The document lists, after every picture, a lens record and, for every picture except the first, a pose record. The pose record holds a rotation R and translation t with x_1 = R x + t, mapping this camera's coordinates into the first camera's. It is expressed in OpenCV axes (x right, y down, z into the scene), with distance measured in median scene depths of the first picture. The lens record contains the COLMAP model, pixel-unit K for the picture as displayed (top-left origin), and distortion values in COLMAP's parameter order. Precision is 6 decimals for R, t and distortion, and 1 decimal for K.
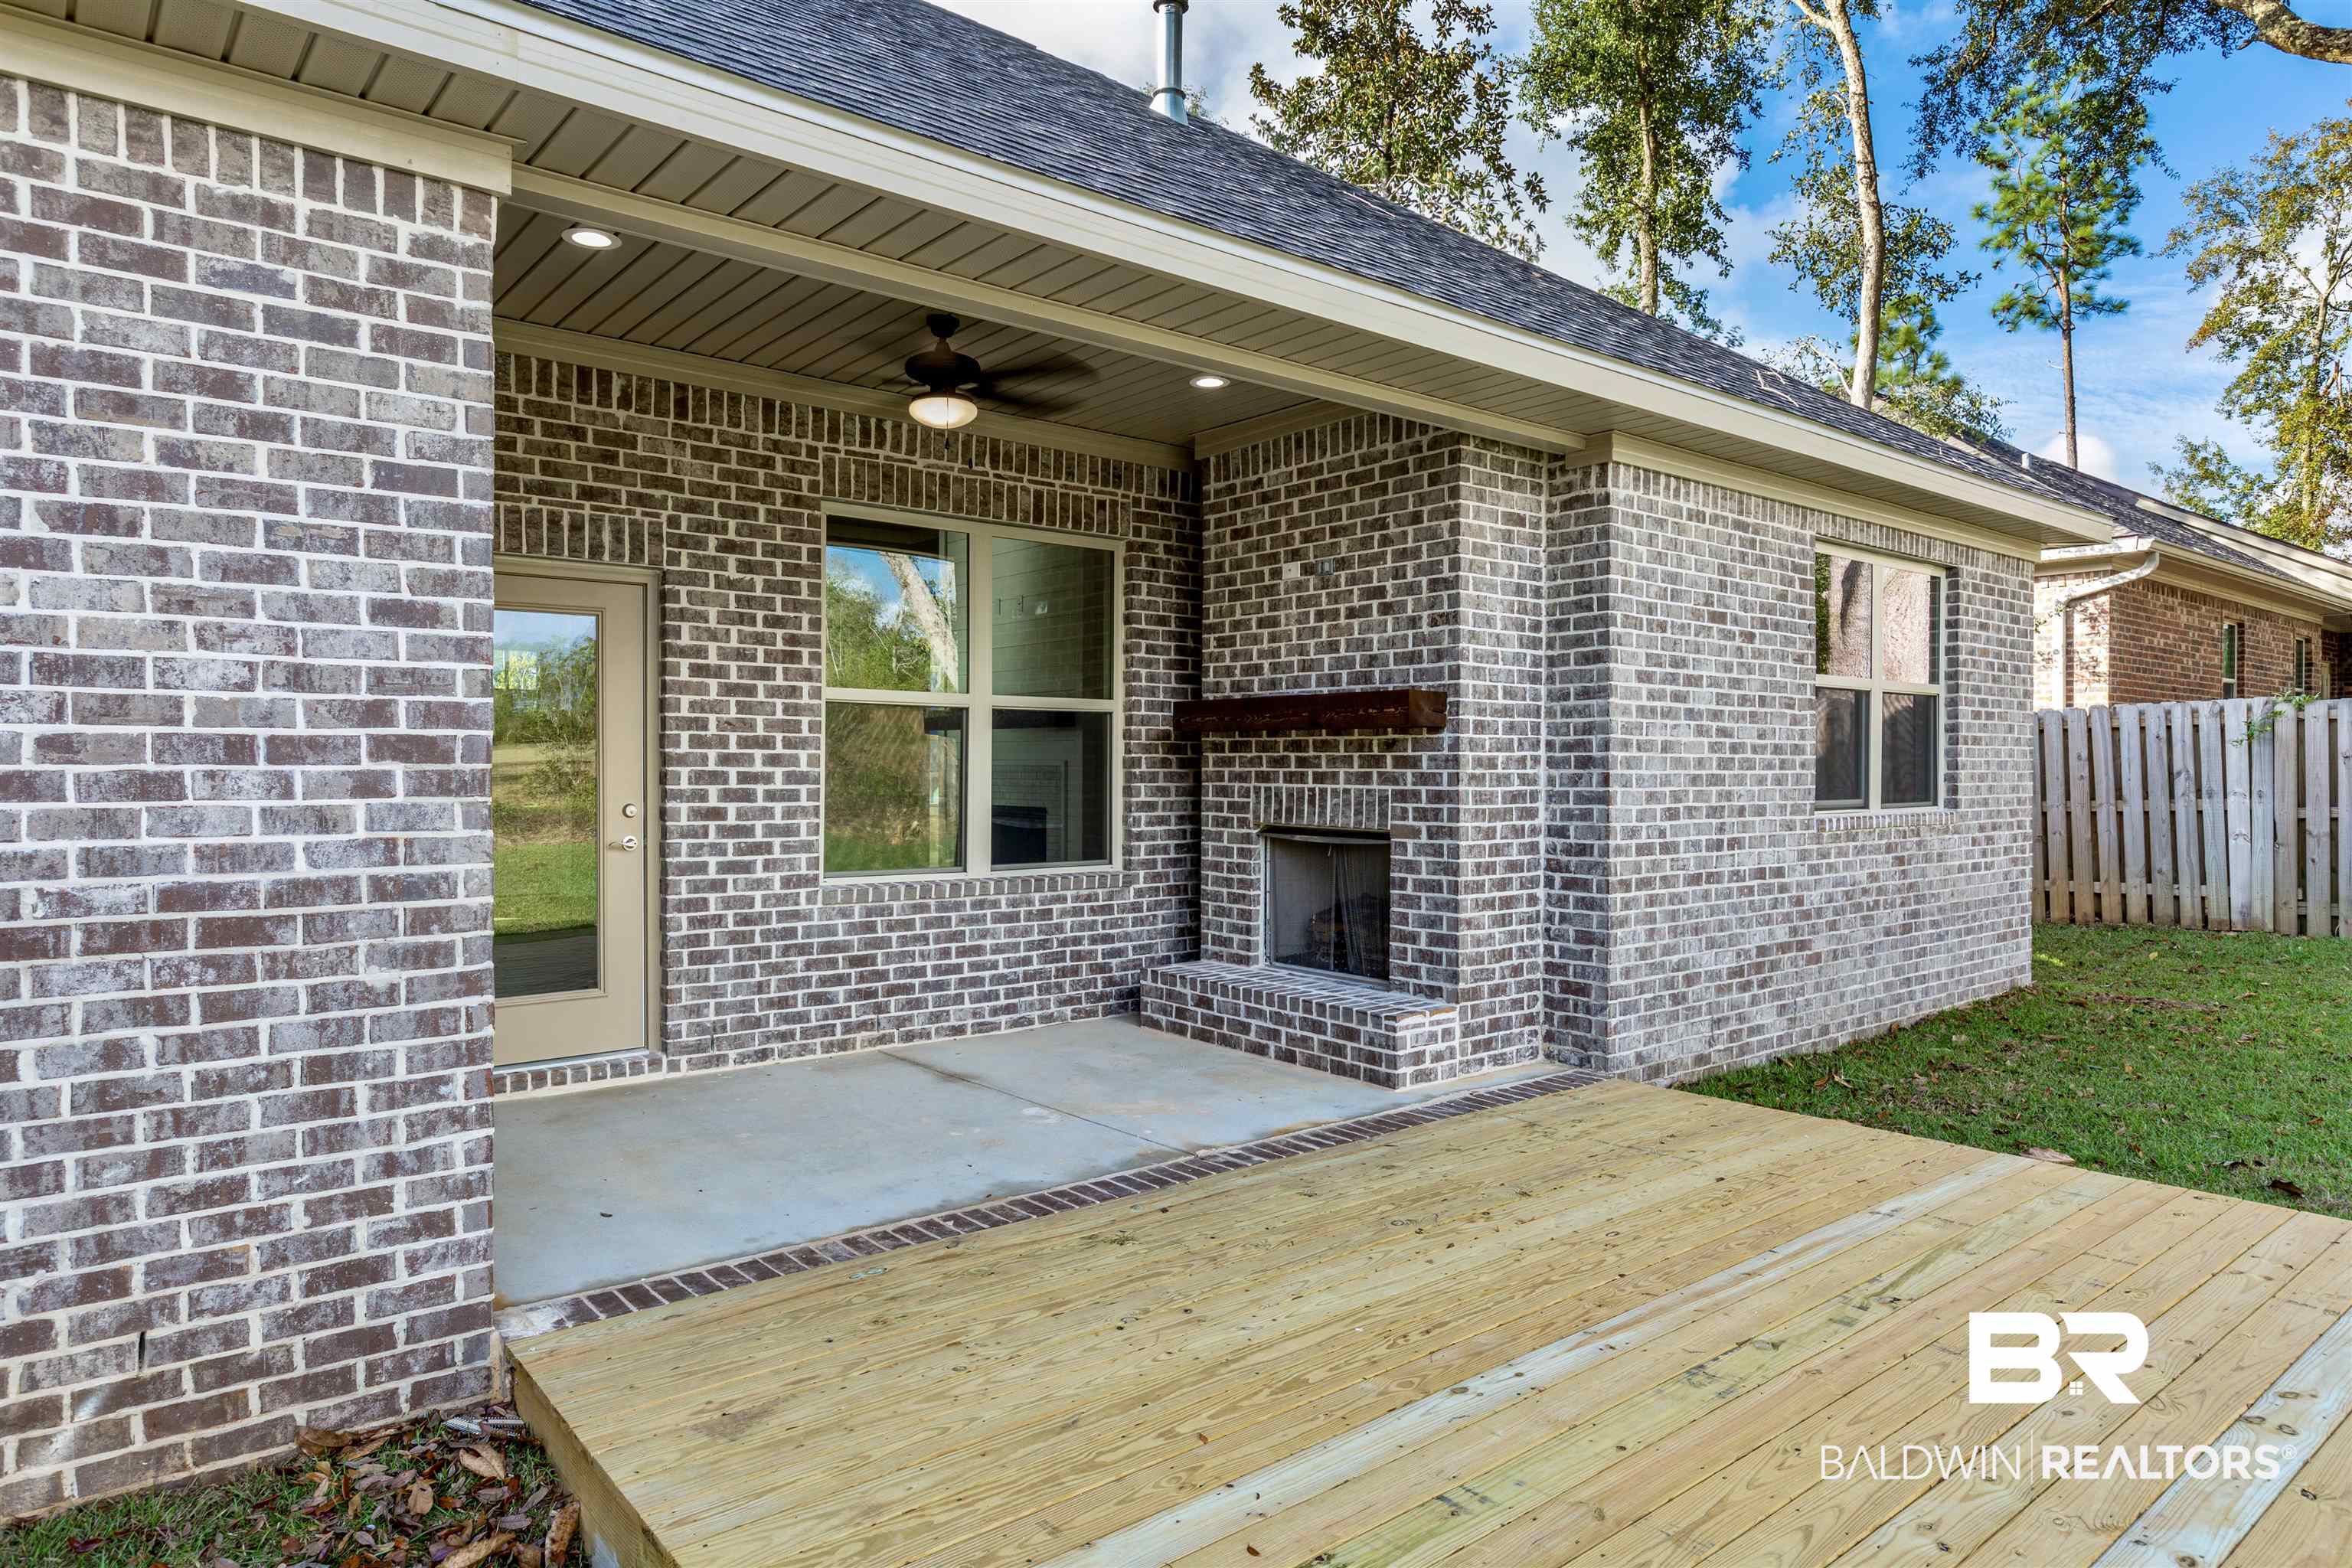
lens RADIAL K [[1417.4, 0, 1182.5], [0, 1417.4, 790.4], [0, 0, 1]] dist [0.001937, -0.000924]
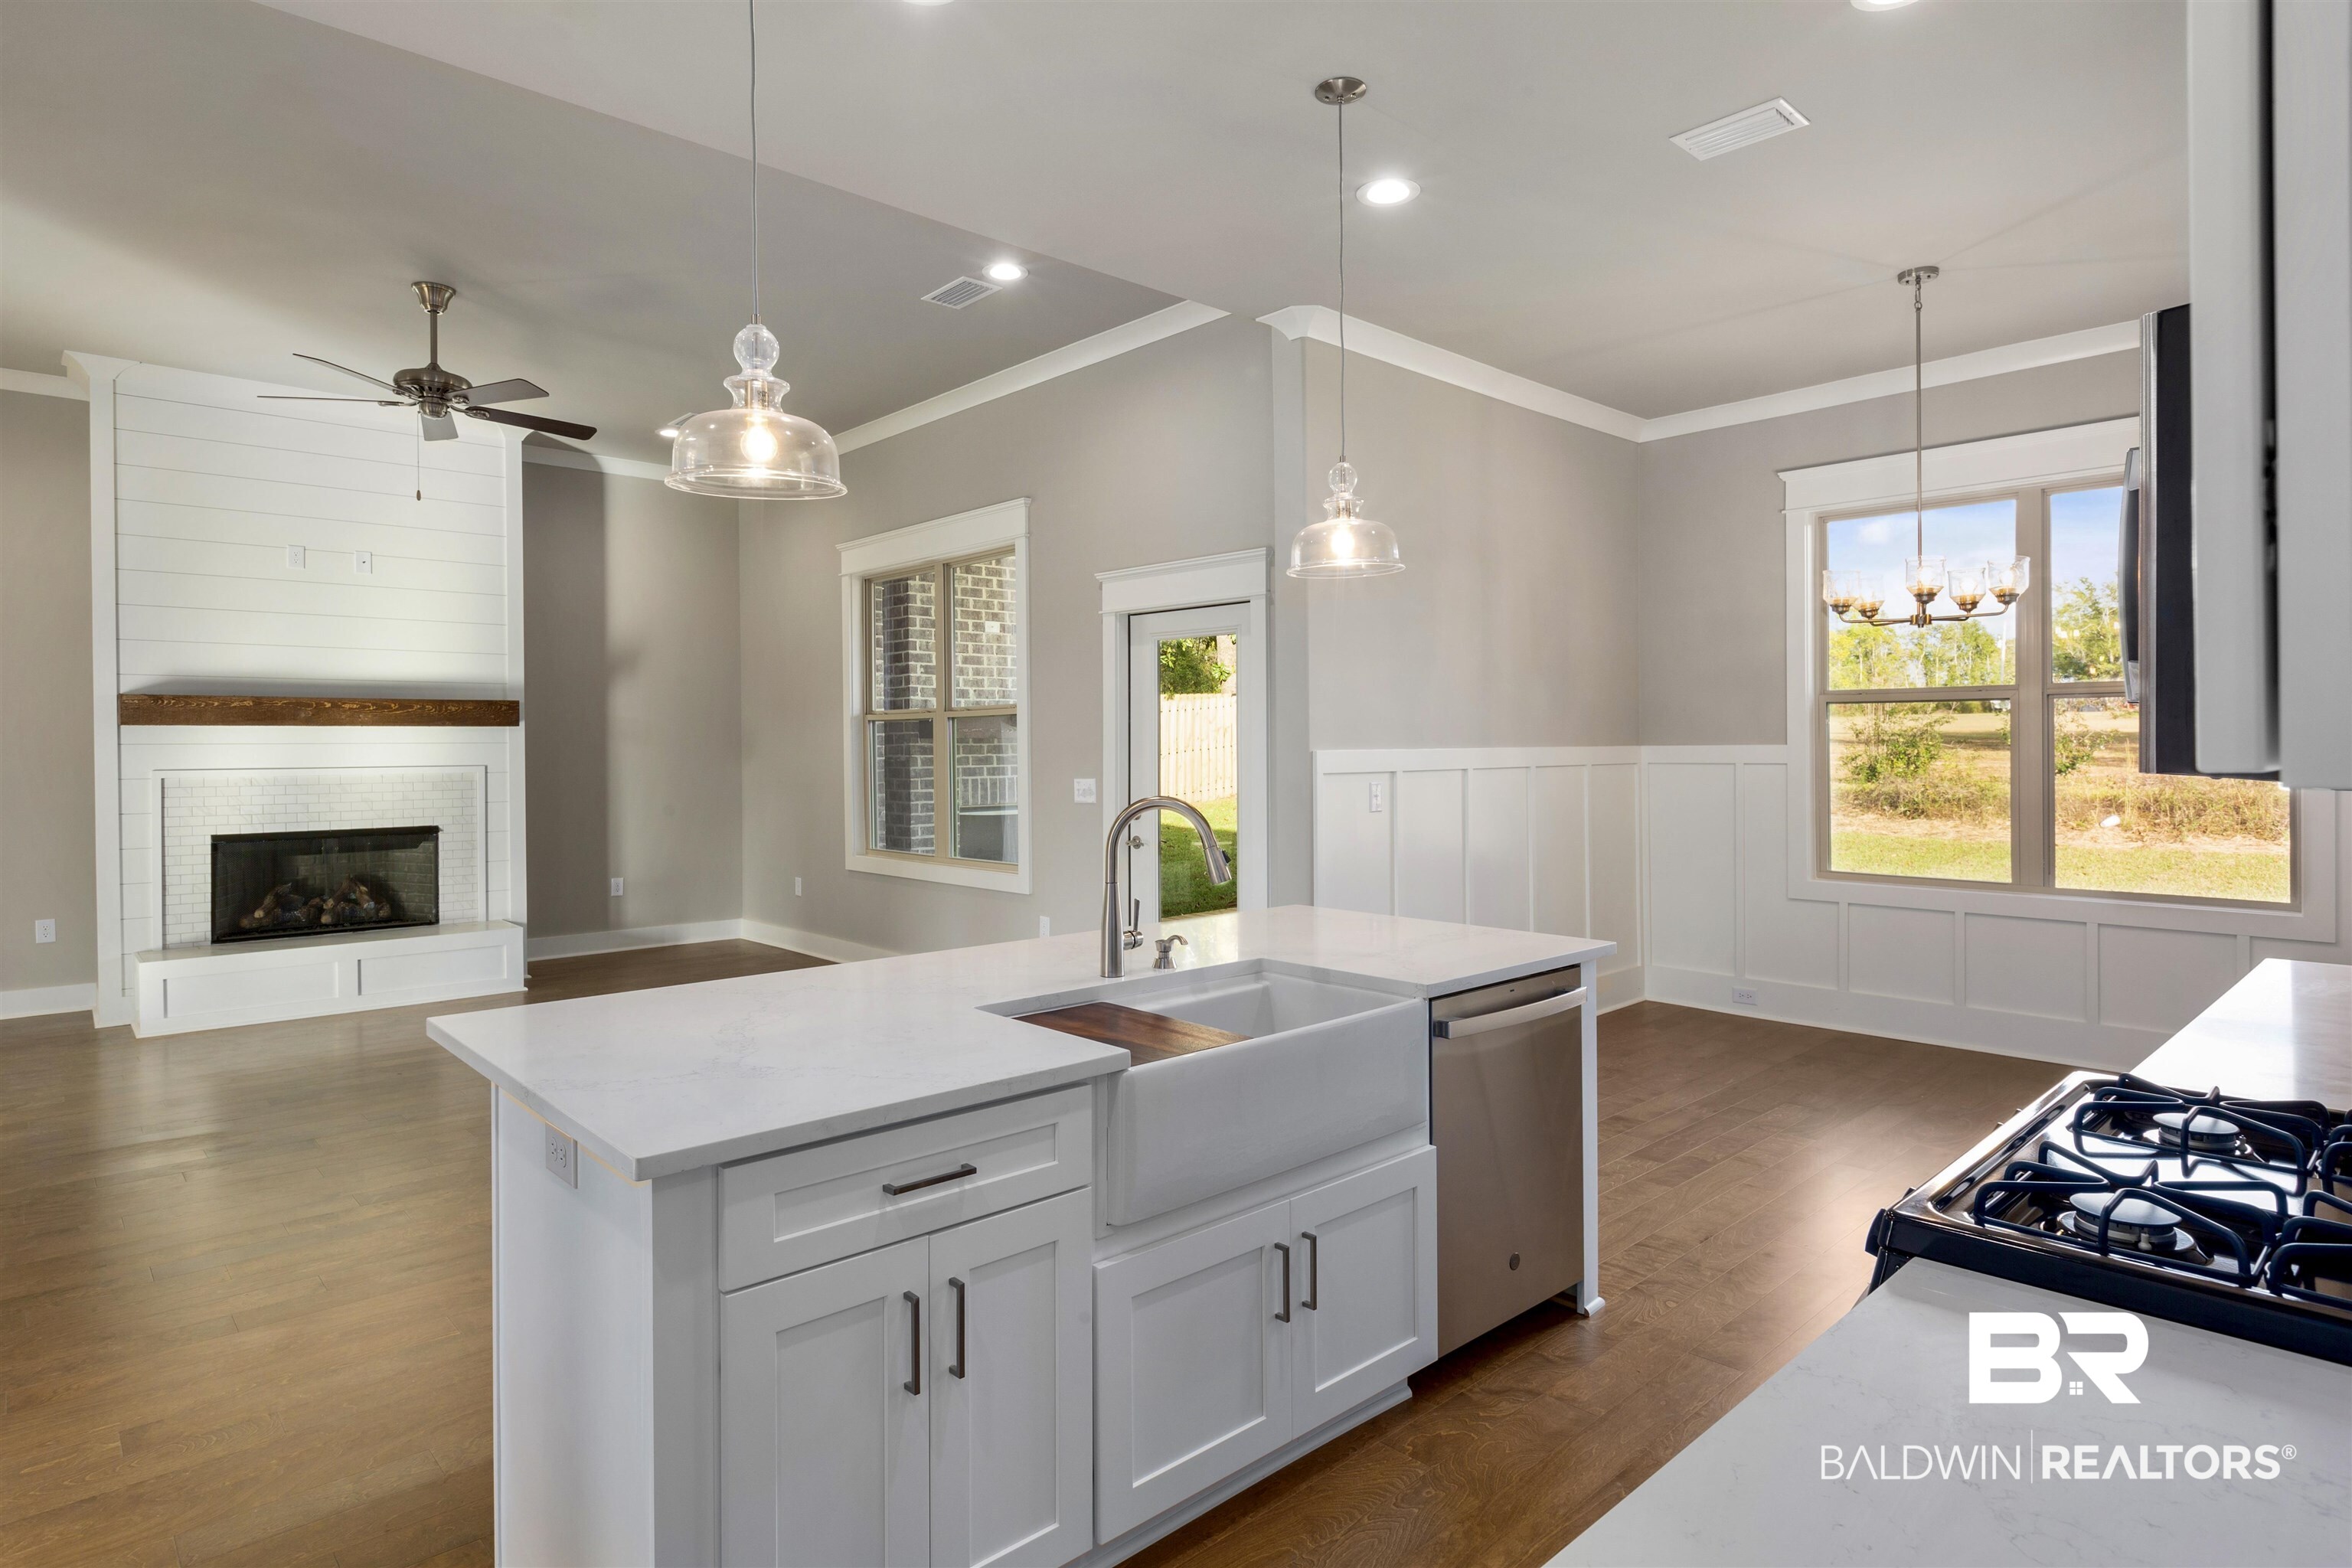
lens RADIAL K [[1276.9, 0, 1183.0], [0, 1276.9, 749.1], [0, 0, 1]] dist [0.005509, -0.002524]
pose [[-0.055994, -0.006034, 0.998413, -1.204255], [0.024978, 0.999660, 0.007443, -0.036090], [-0.998119, 0.025355, -0.055825, 0.869166]]
